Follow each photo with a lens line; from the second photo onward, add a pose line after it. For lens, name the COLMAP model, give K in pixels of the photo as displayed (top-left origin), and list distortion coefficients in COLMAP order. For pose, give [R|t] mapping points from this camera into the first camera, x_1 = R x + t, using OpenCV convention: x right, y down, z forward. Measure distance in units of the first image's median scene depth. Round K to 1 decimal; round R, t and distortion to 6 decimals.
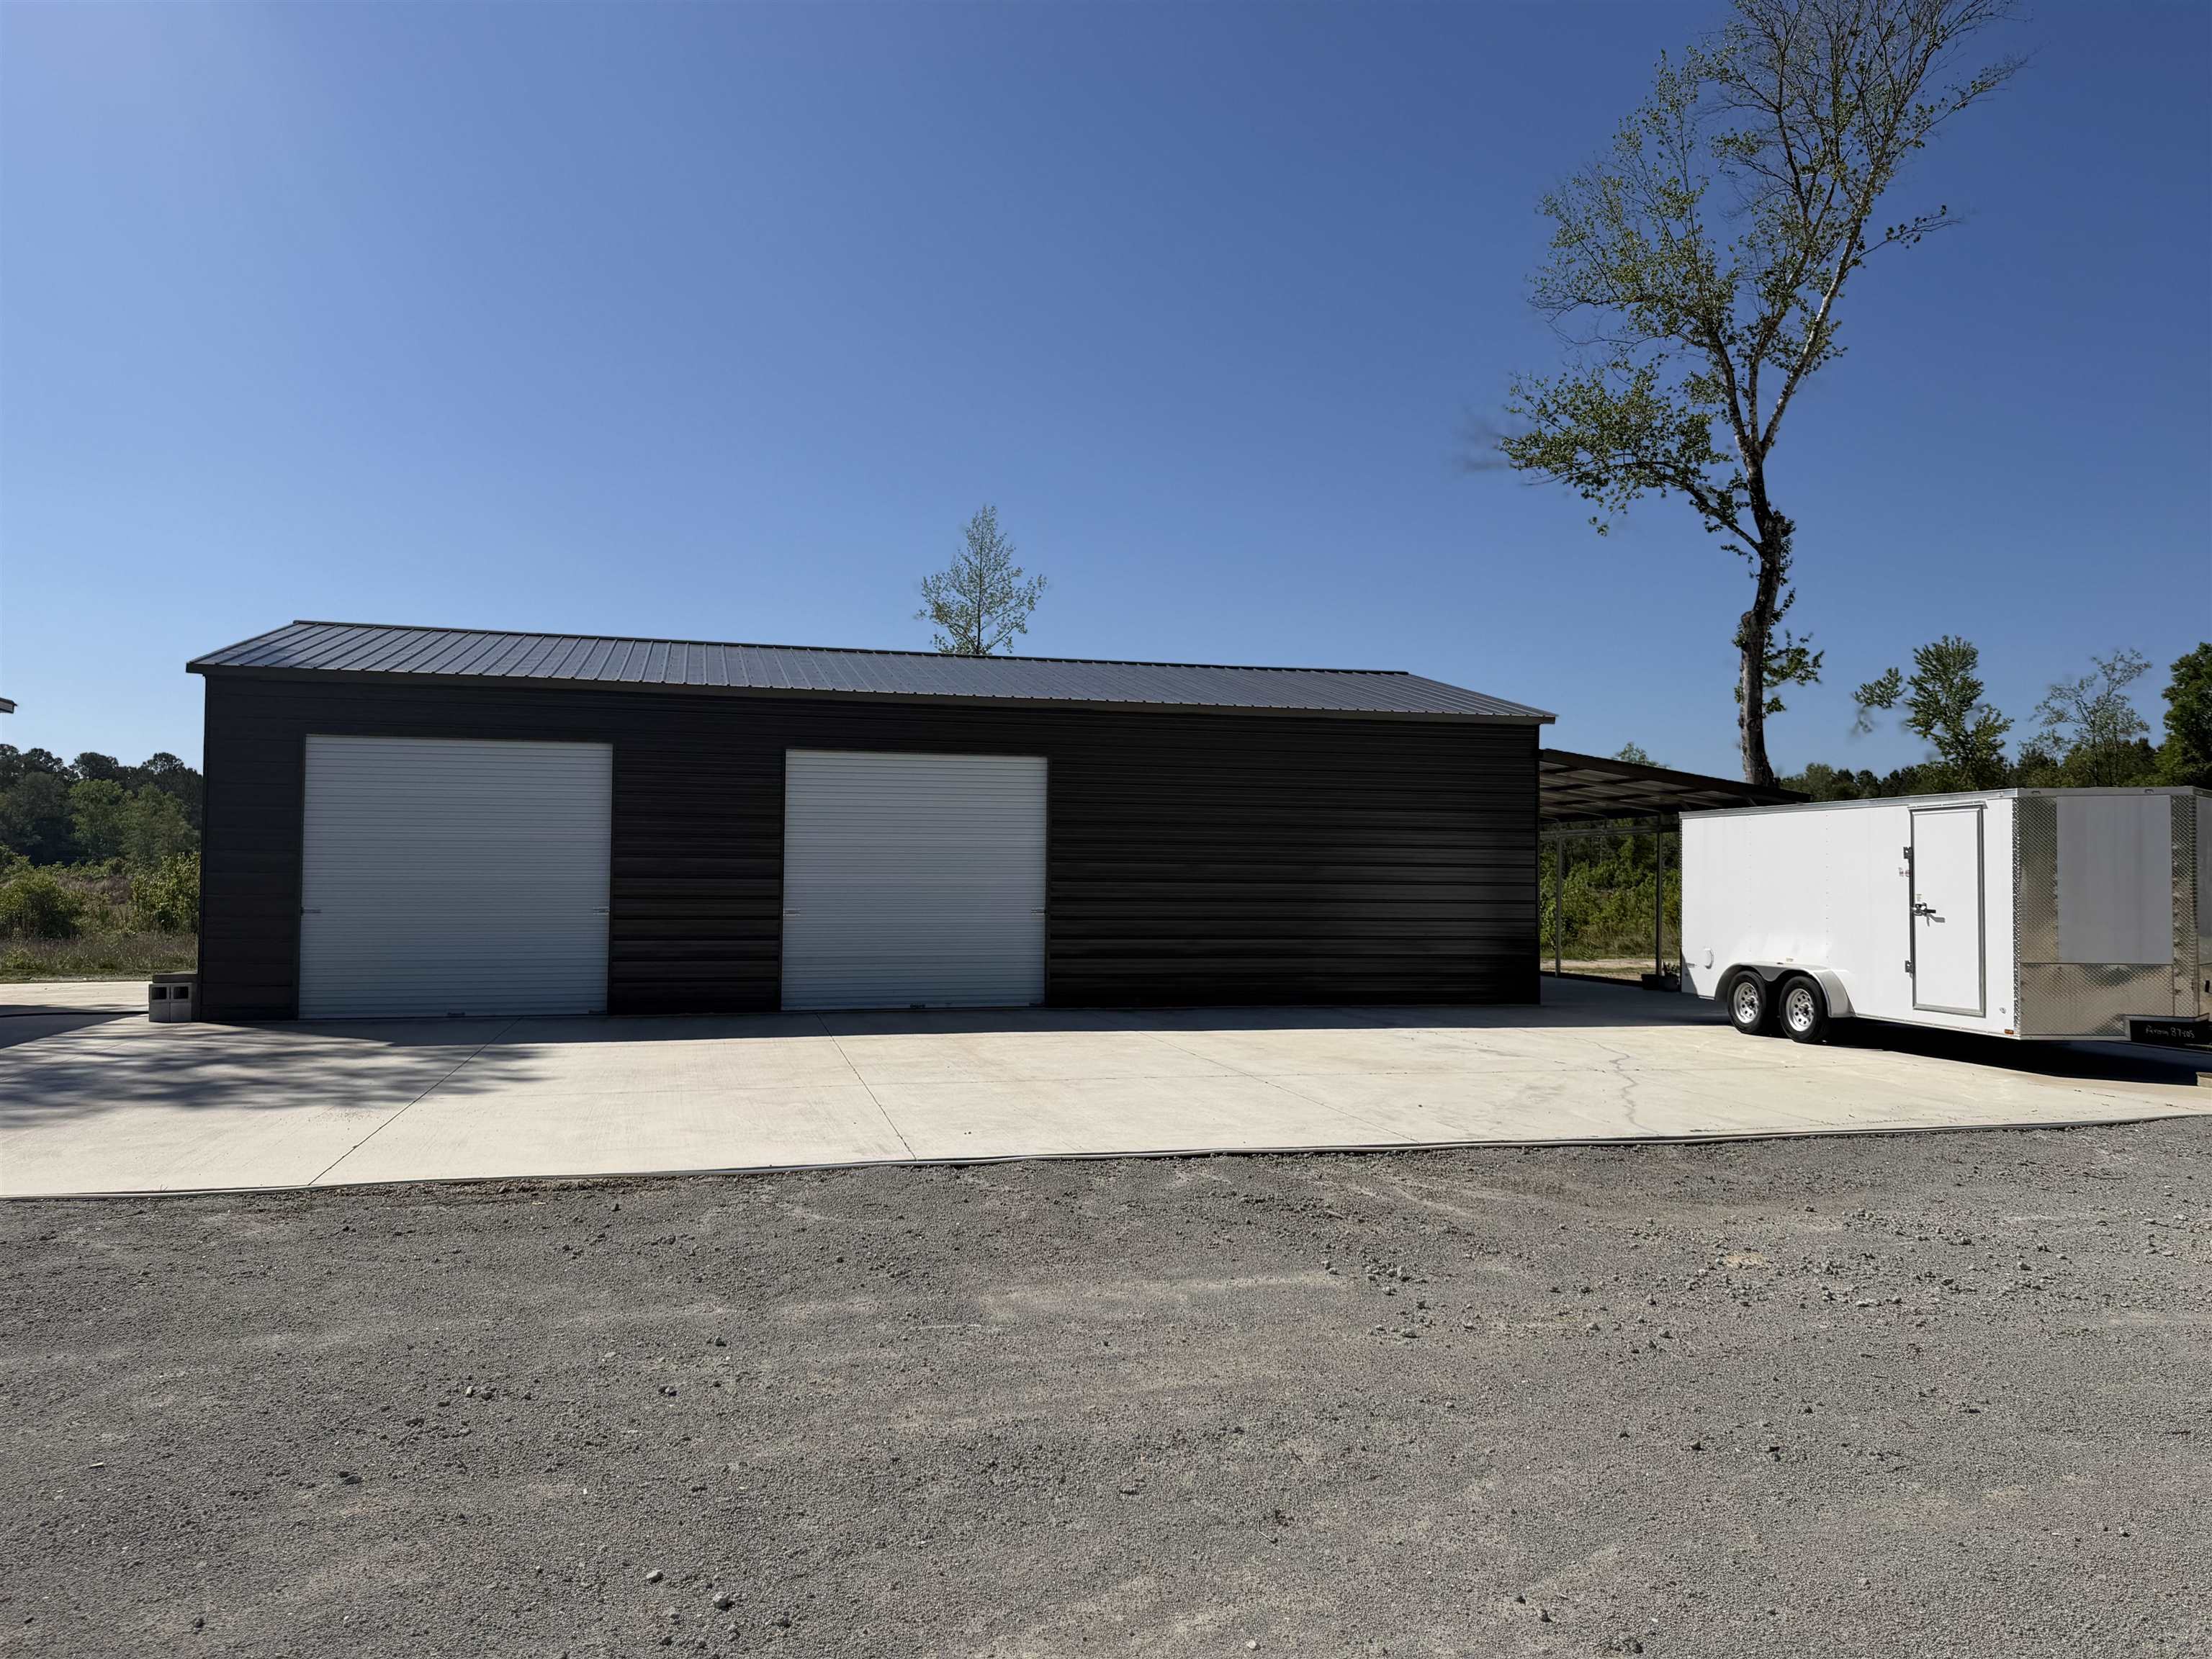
lens RADIAL K [[1528.8, 0, 1106.0], [0, 1528.8, 829.5], [0, 0, 1]] dist [-0.001000, -0.000377]
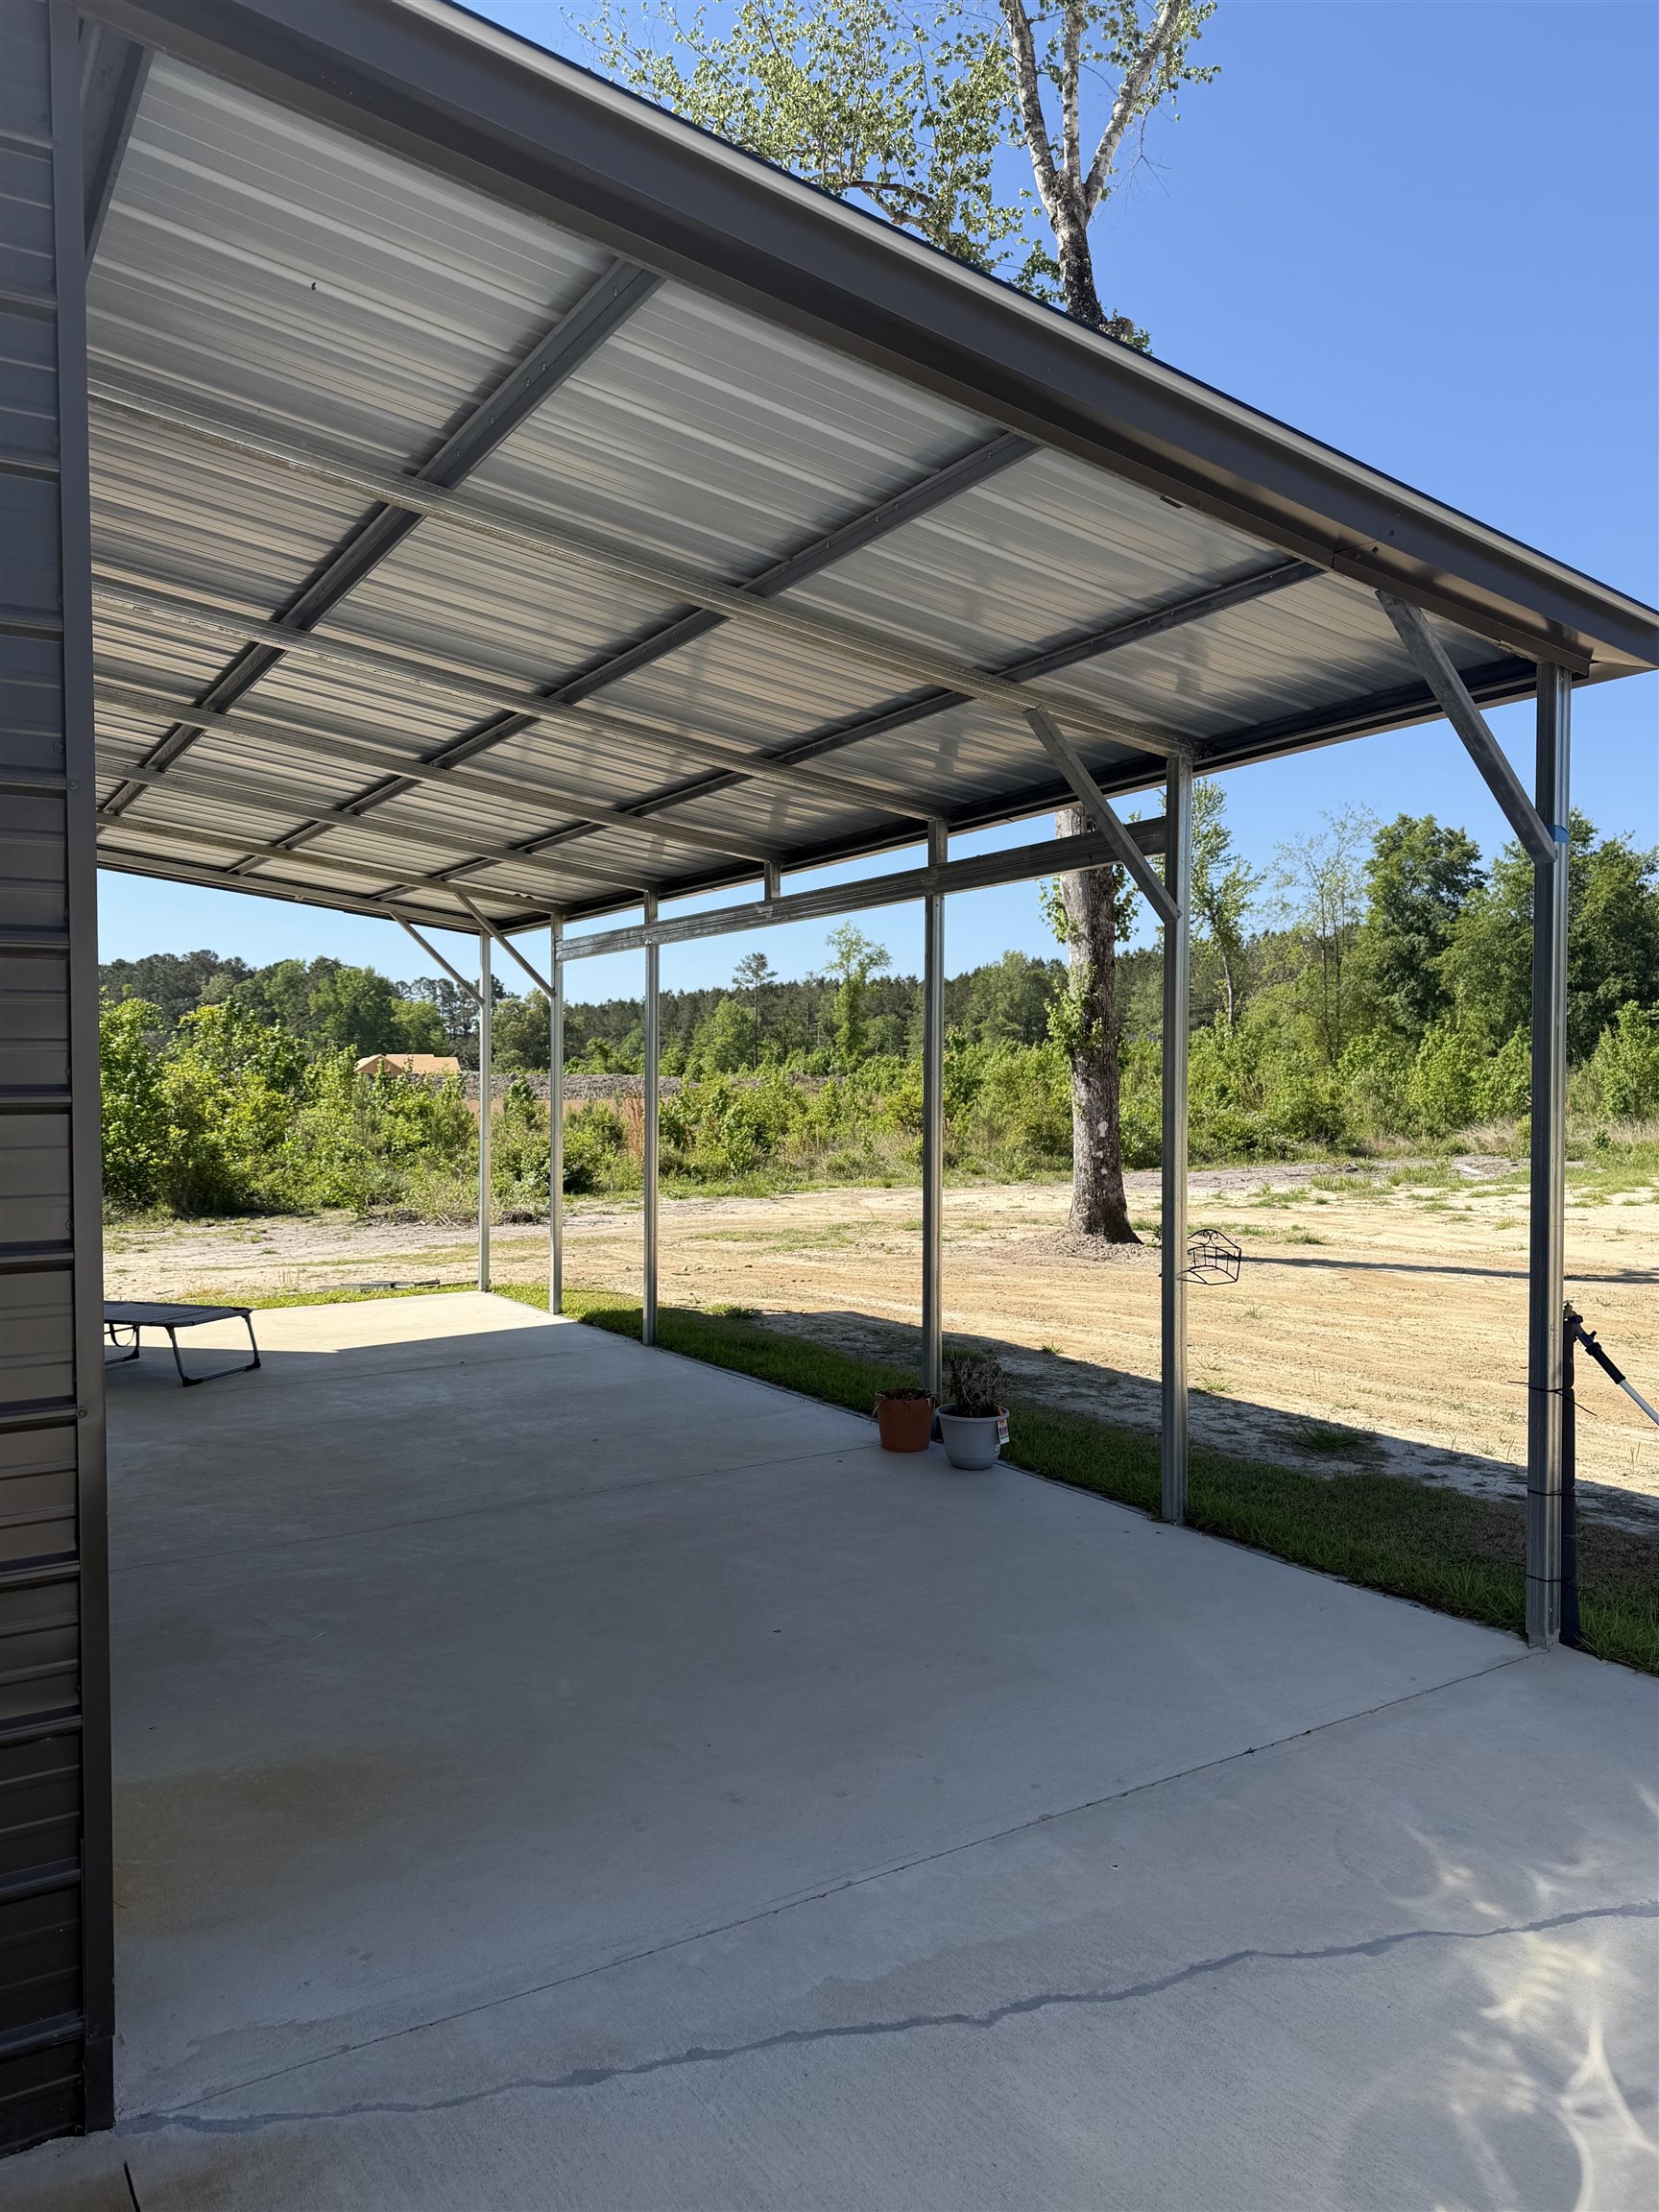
lens RADIAL K [[1528.8, 0, 829.5], [0, 1528.8, 1106.0], [0, 0, 1]] dist [-0.001000, -0.000377]
pose [[0.949266, -0.025239, 0.313460, 0.126230], [0.007740, 0.998347, 0.056948, 0.011593], [-0.314380, -0.051632, 0.947892, 0.364974]]
